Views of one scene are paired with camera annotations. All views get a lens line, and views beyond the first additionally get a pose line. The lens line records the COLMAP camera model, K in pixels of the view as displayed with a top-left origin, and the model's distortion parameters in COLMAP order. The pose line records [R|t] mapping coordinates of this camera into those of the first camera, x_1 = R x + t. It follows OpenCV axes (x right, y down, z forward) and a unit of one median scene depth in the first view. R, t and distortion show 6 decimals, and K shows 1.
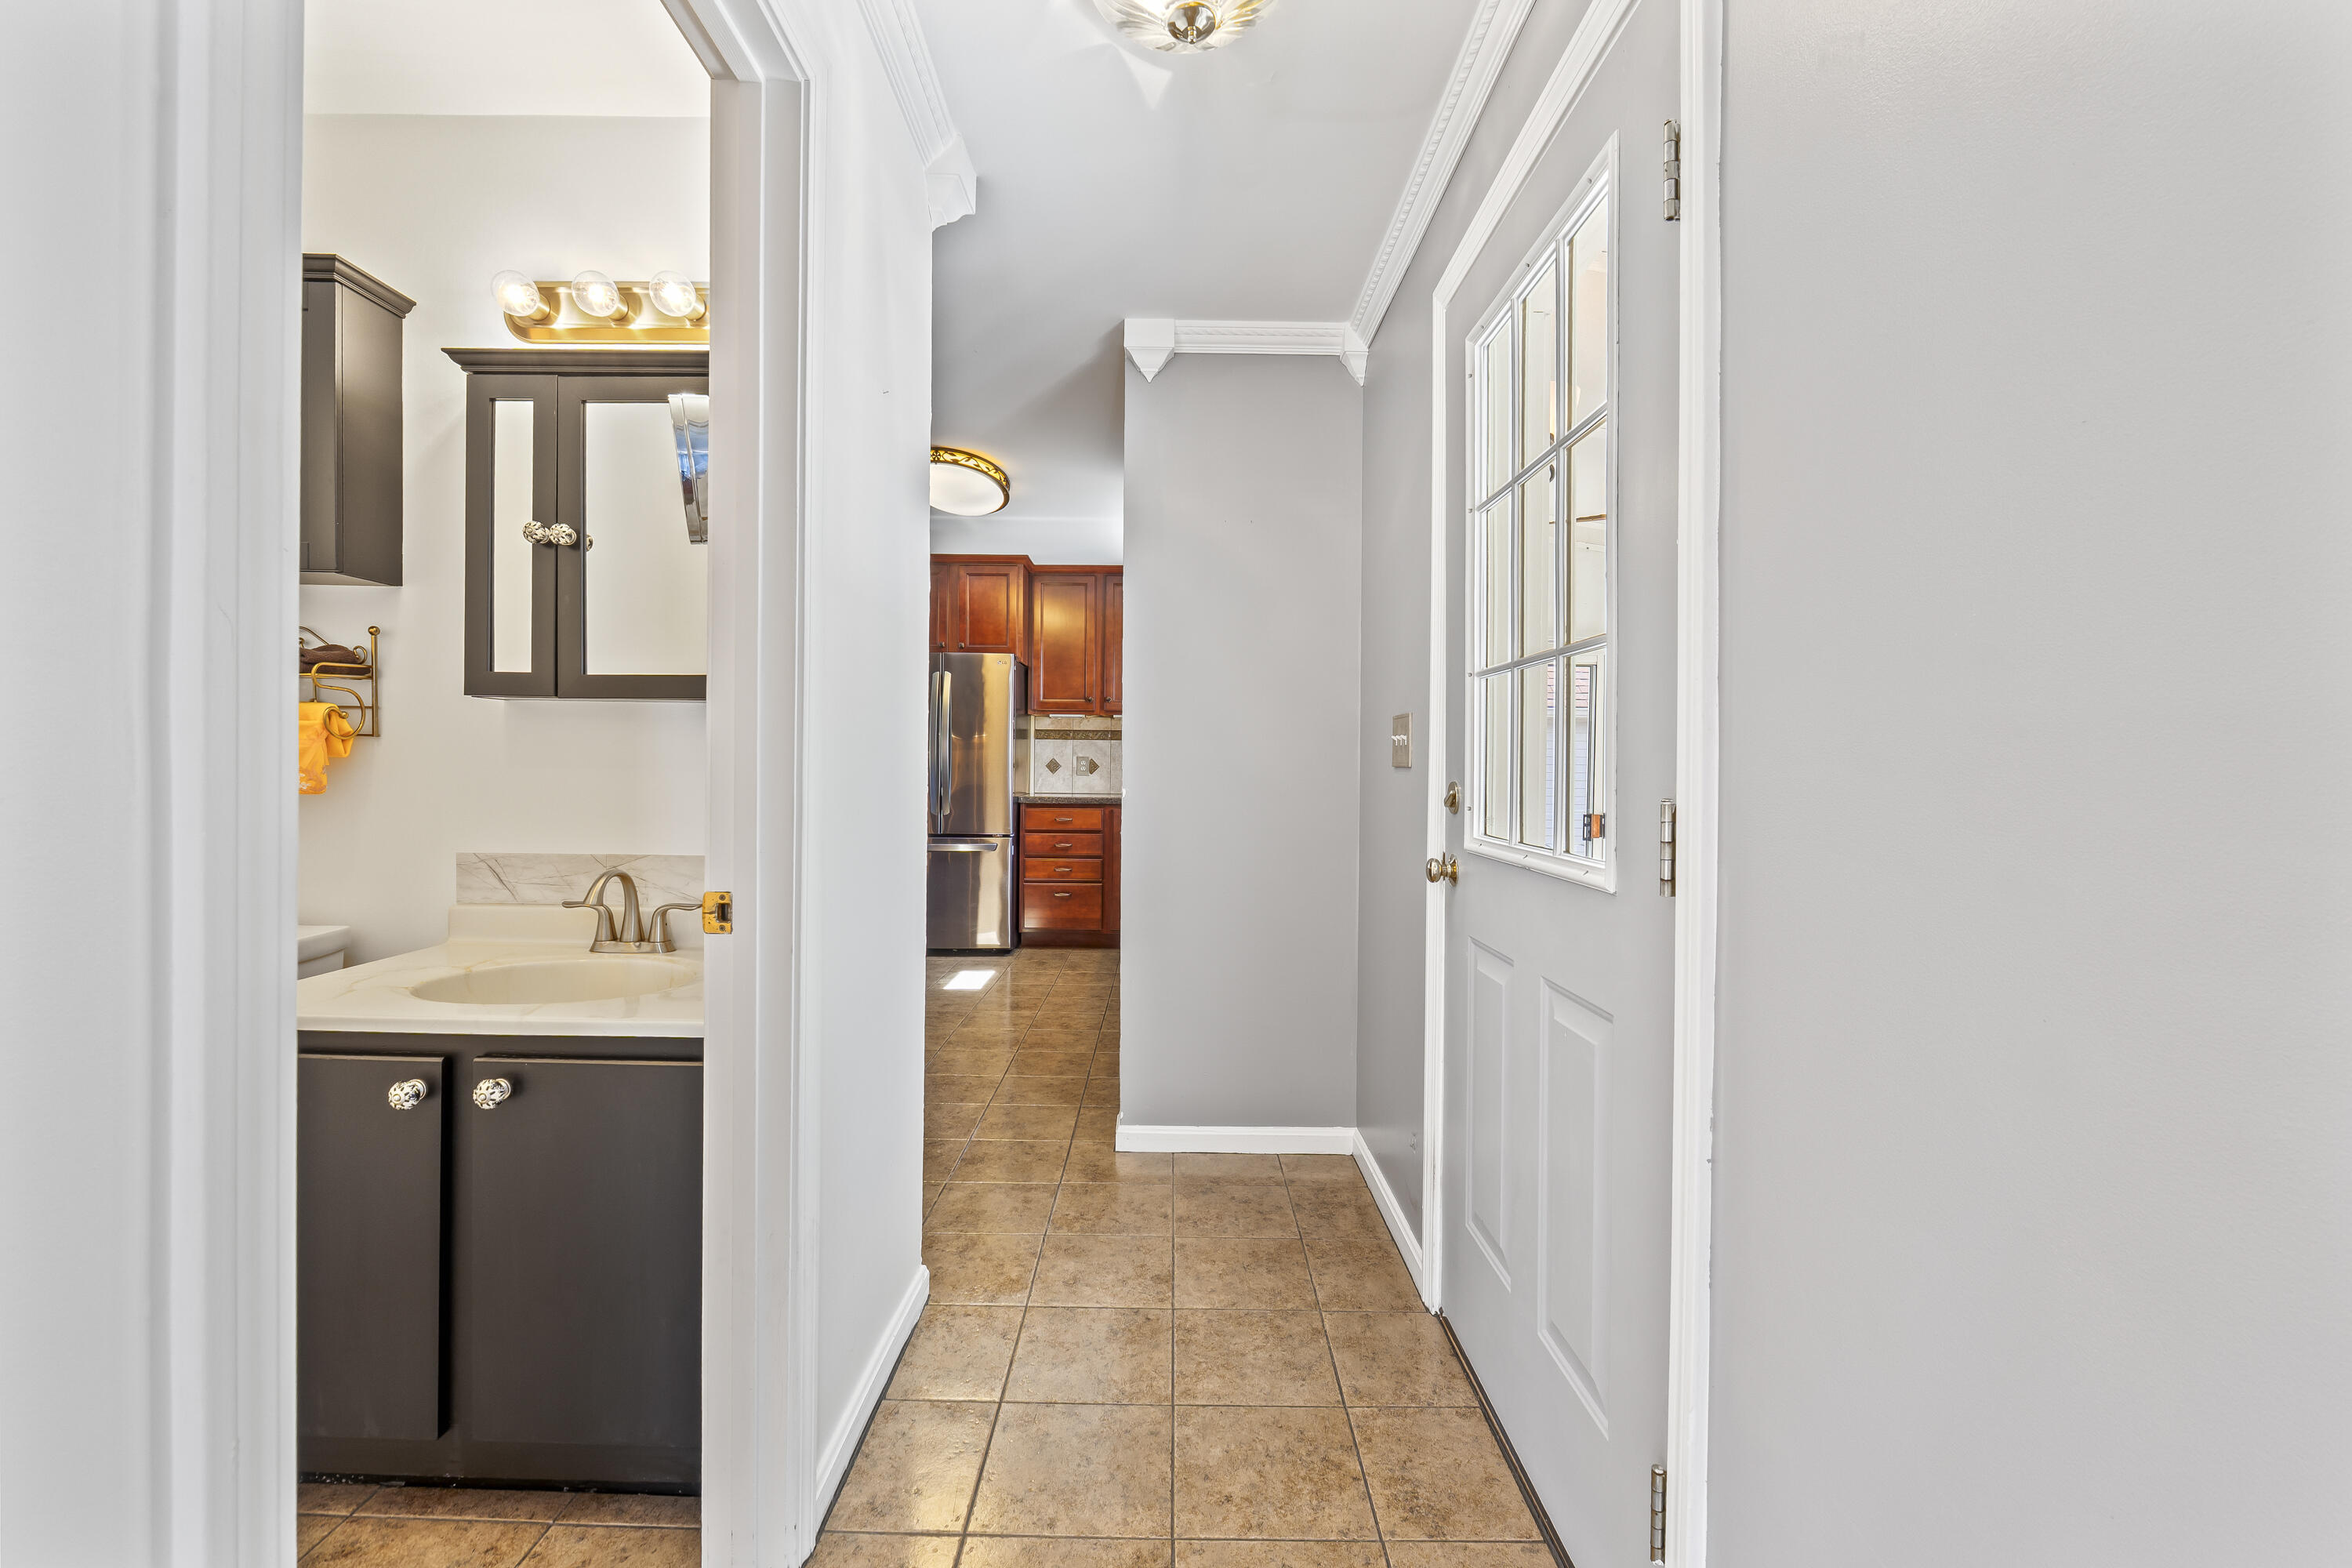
lens RADIAL K [[985.4, 0, 1170.4], [0, 985.4, 785.9], [0, 0, 1]] dist [-0.012868, -0.000148]
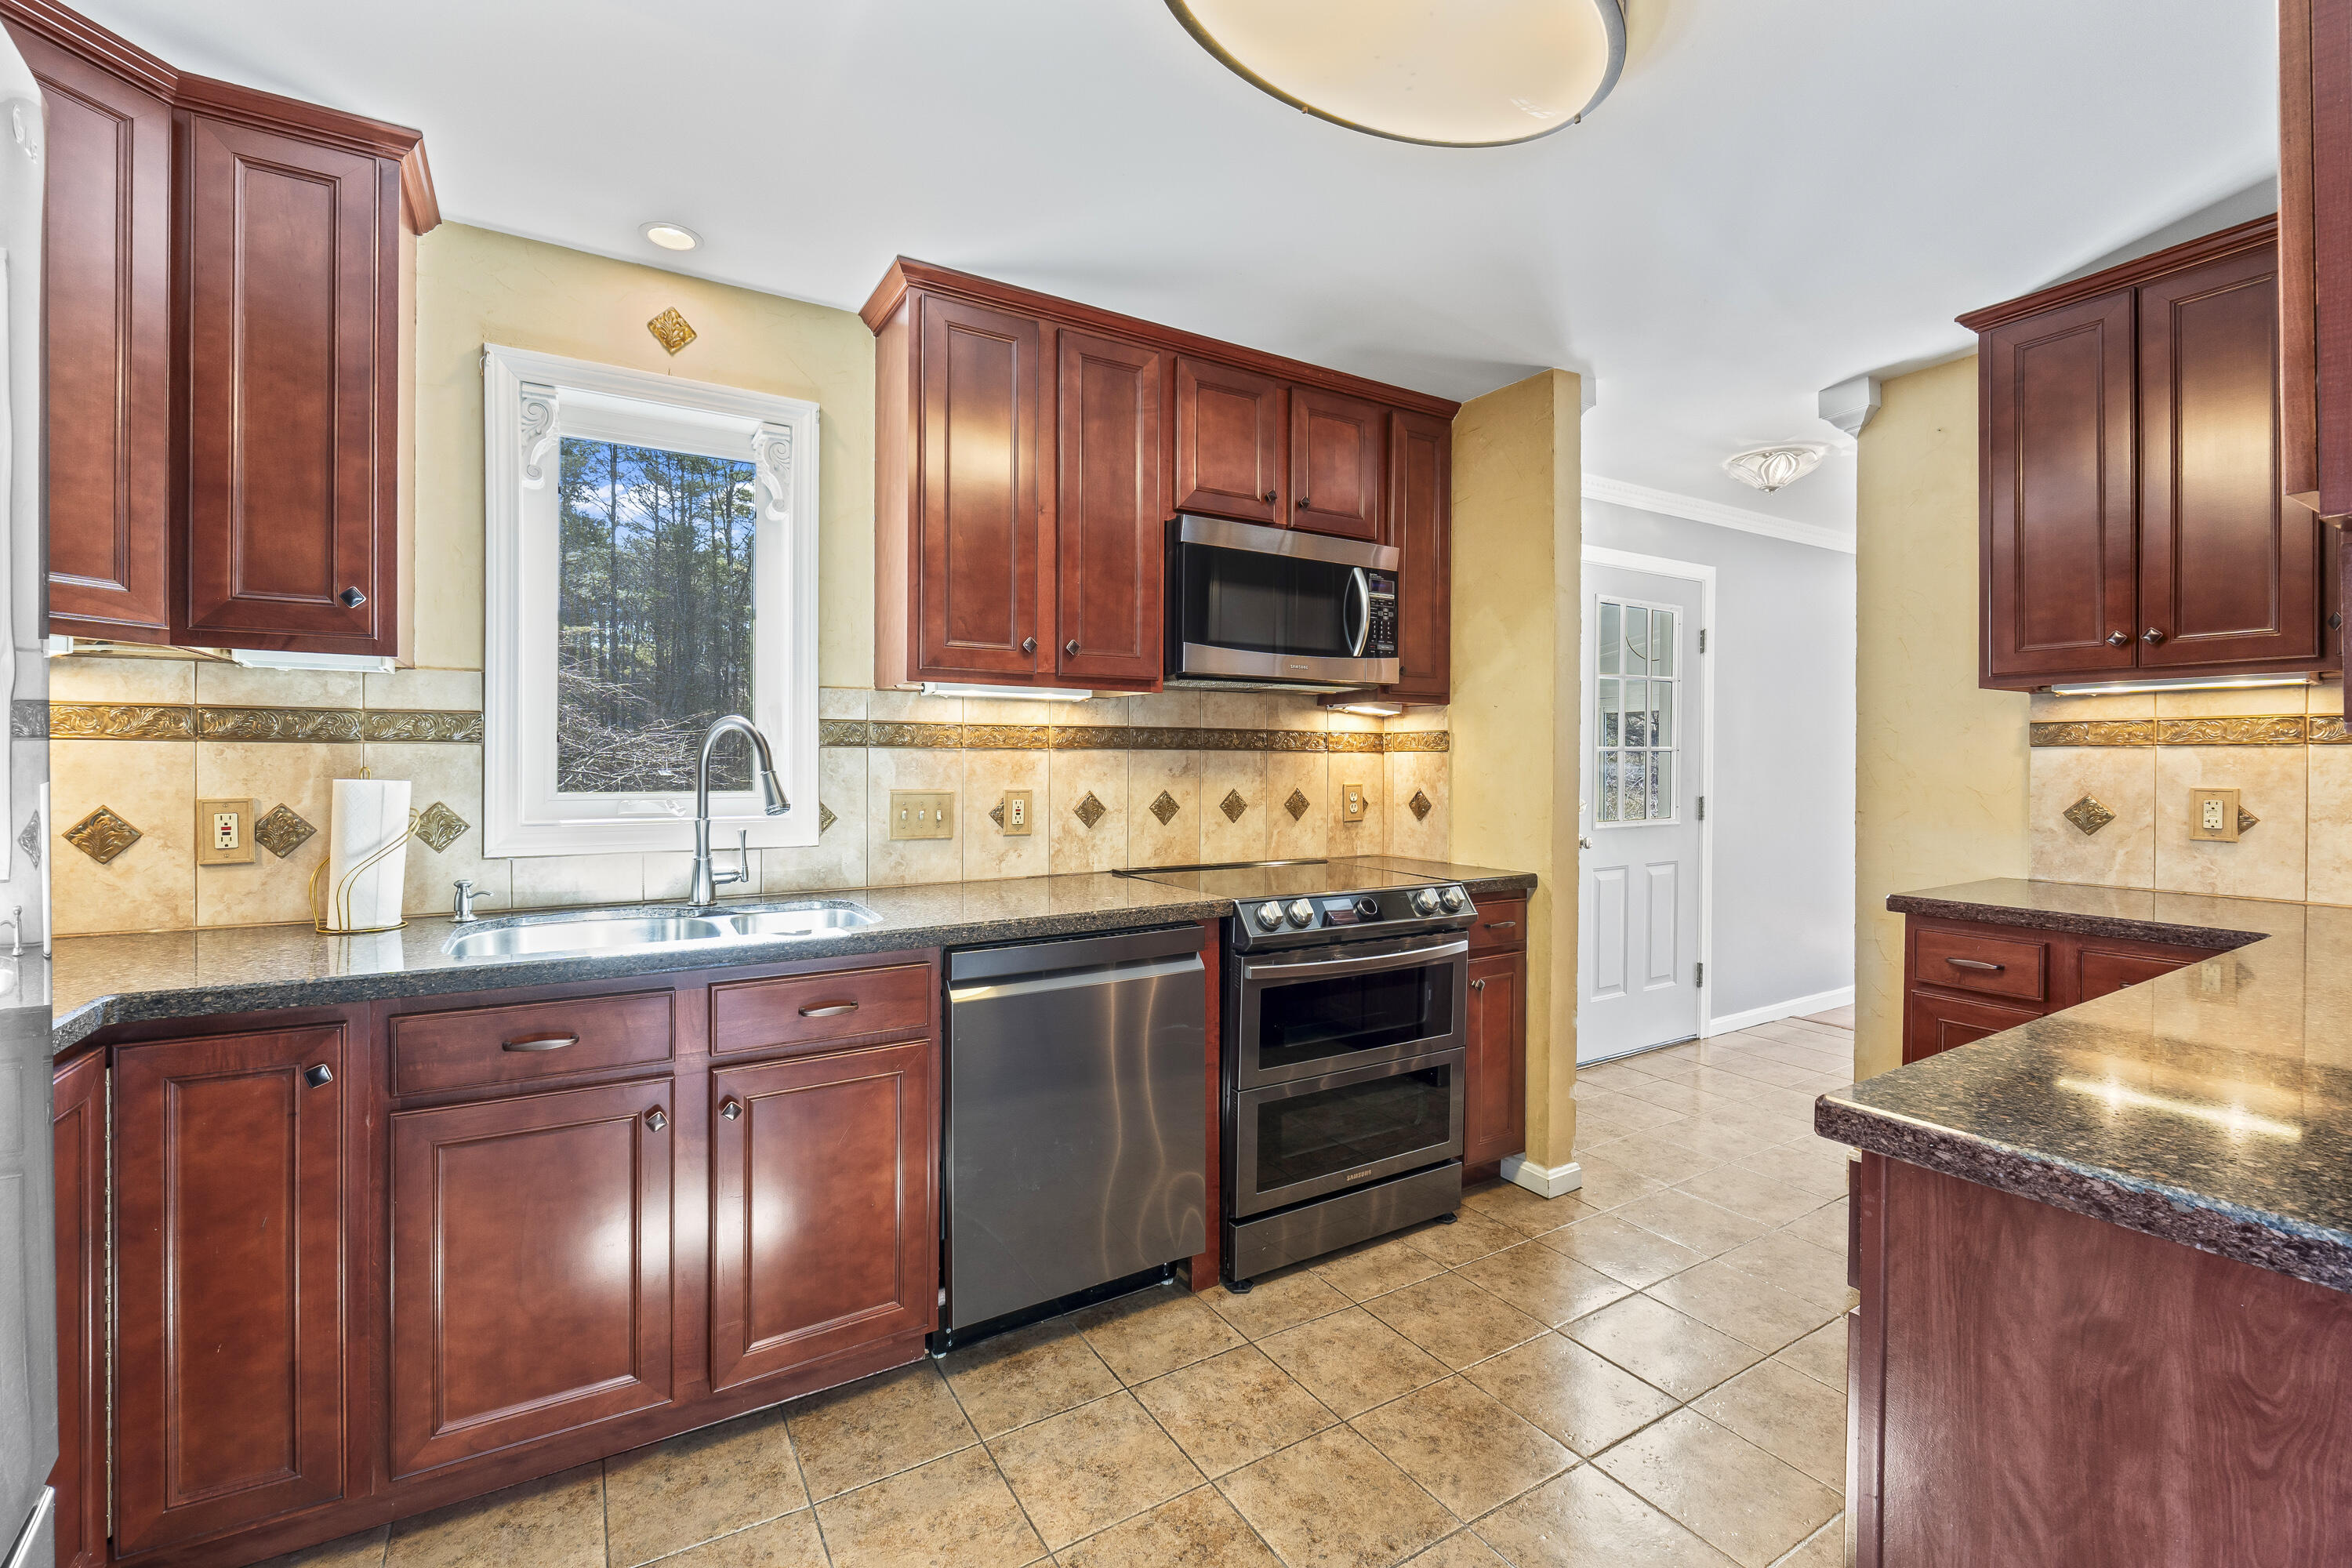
lens RADIAL K [[993.7, 0, 1171.2], [0, 993.7, 765.9], [0, 0, 1]] dist [-0.011465, -0.000206]
pose [[-0.517185, -0.015407, 0.855735, -0.338263], [0.009654, 0.999669, 0.023833, -0.043873], [-0.855819, 0.020587, -0.516865, 0.904666]]
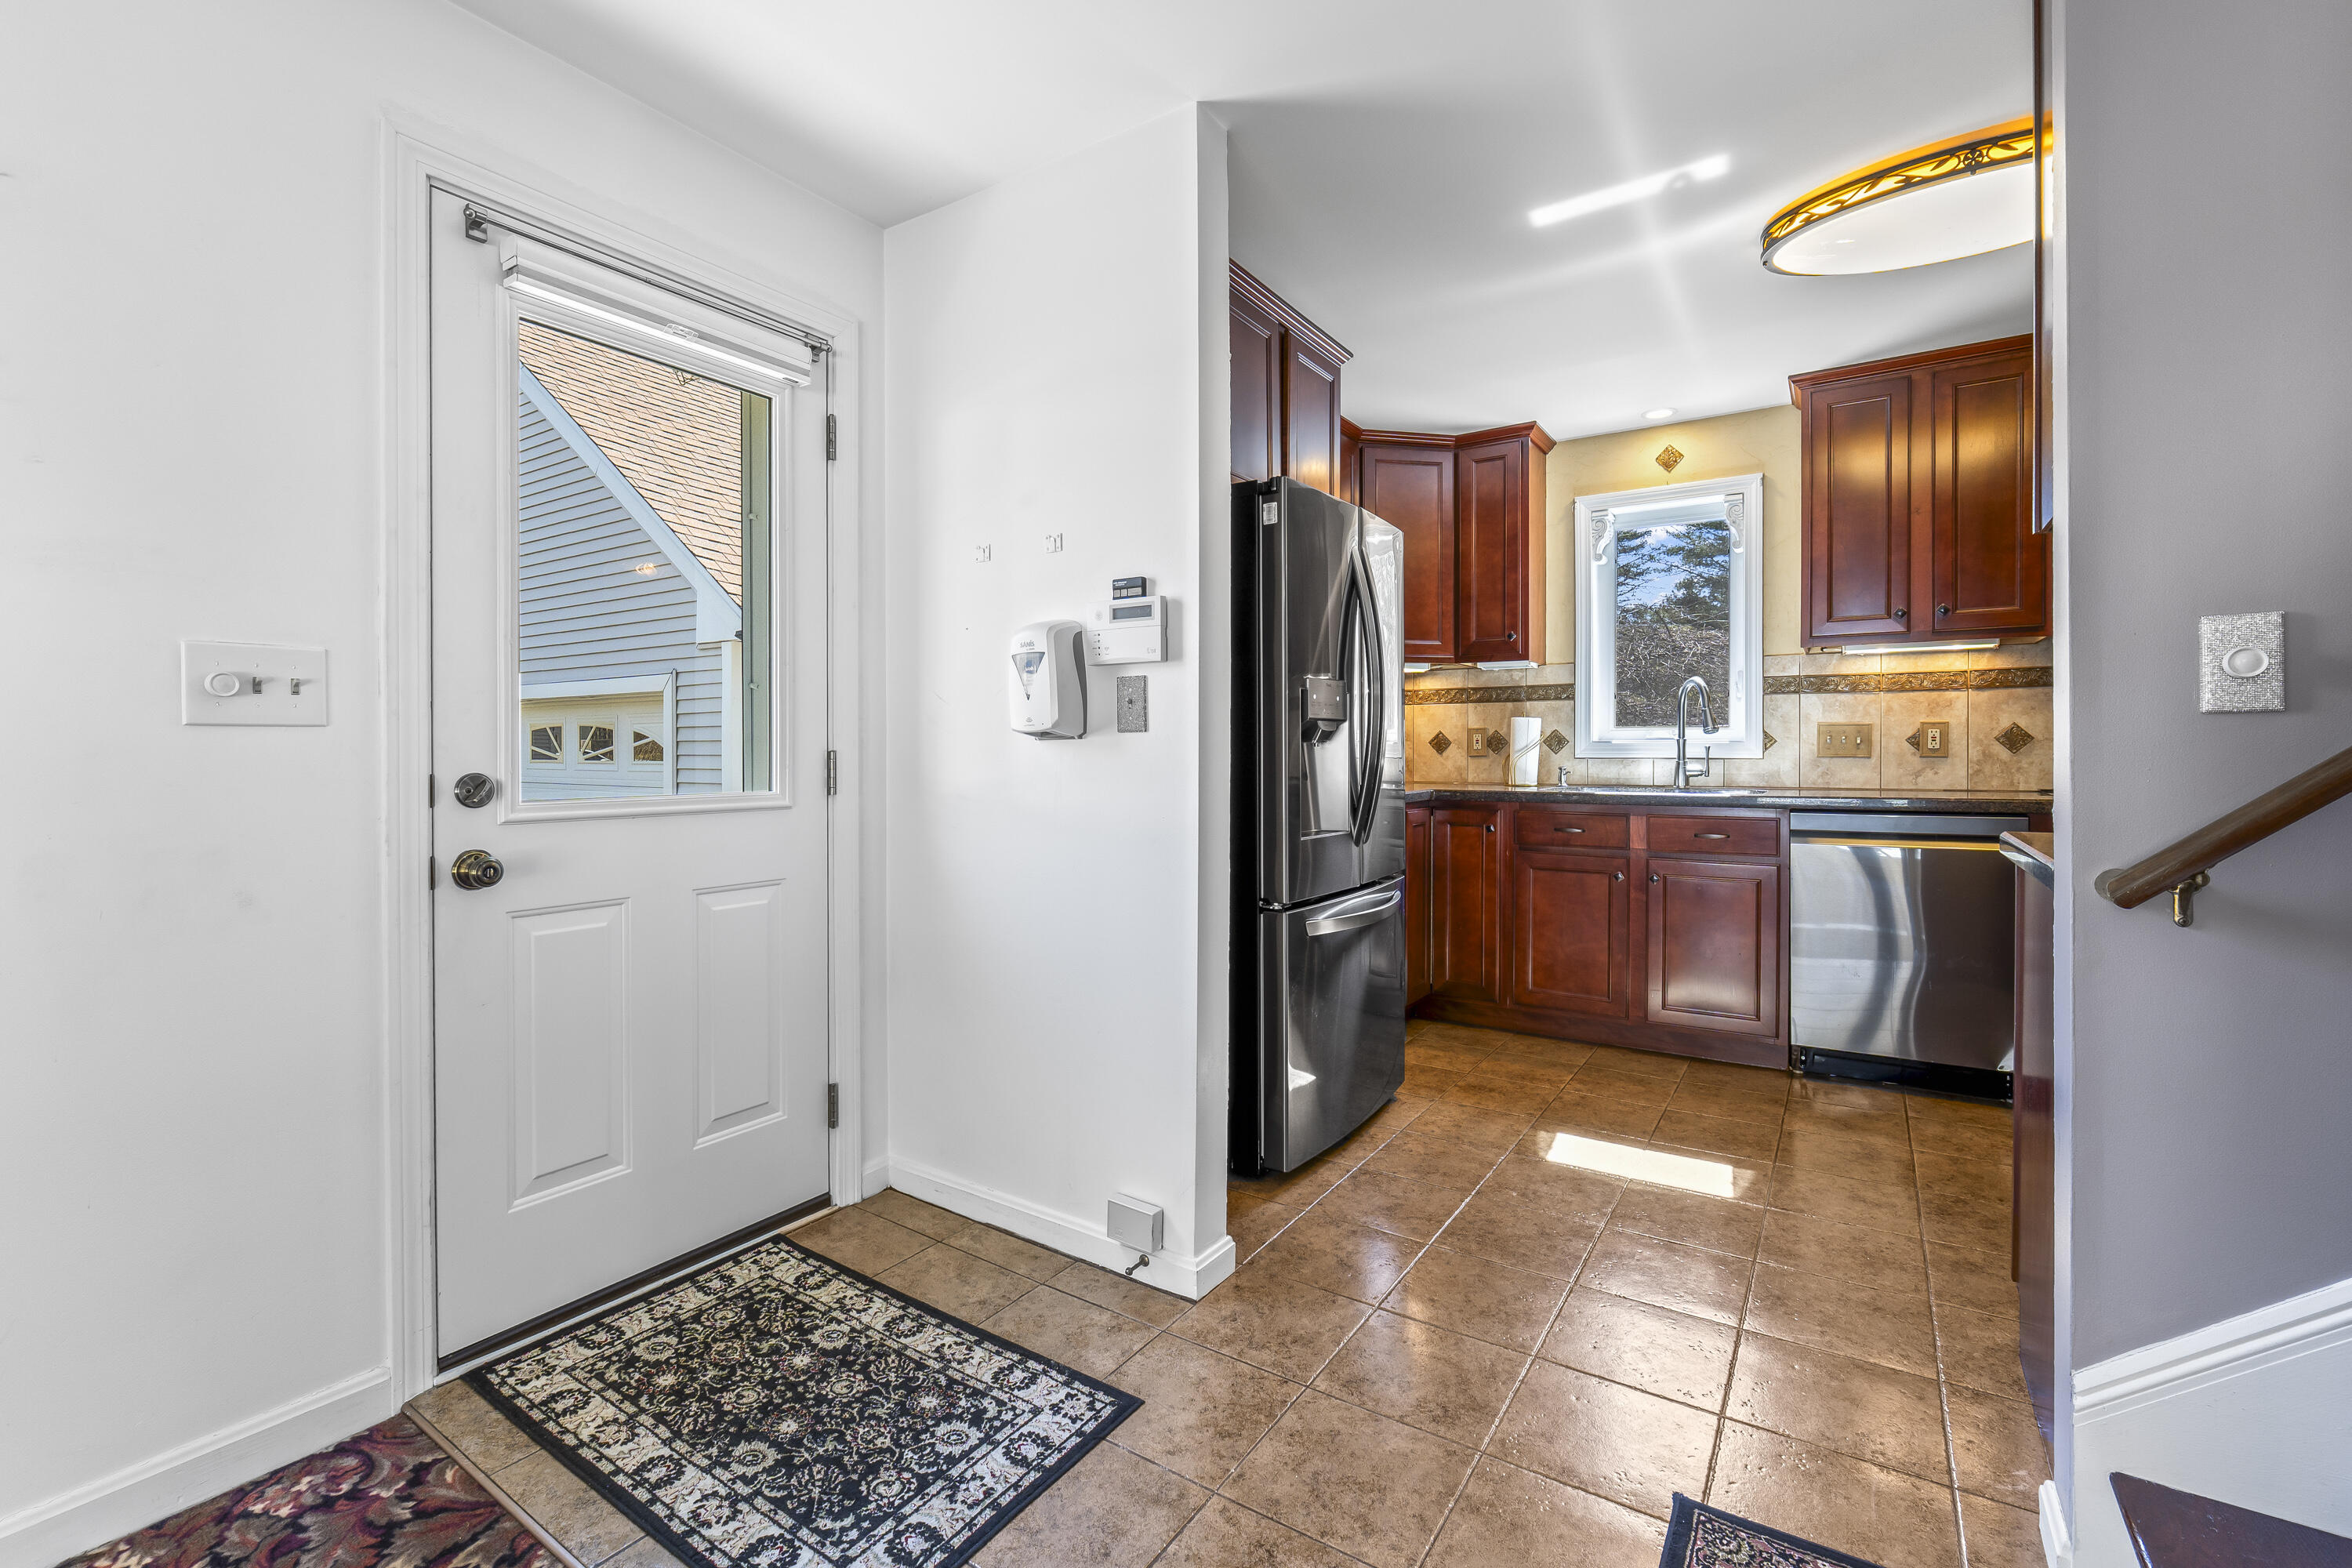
lens RADIAL K [[1016.2, 0, 1165.4], [0, 1016.2, 756.7], [0, 0, 1]] dist [-0.010254, -0.000116]
pose [[0.564129, -0.016379, 0.825524, -0.664675], [0.025096, 0.999681, 0.002685, -0.014945], [-0.825305, 0.019203, 0.564360, 0.767516]]
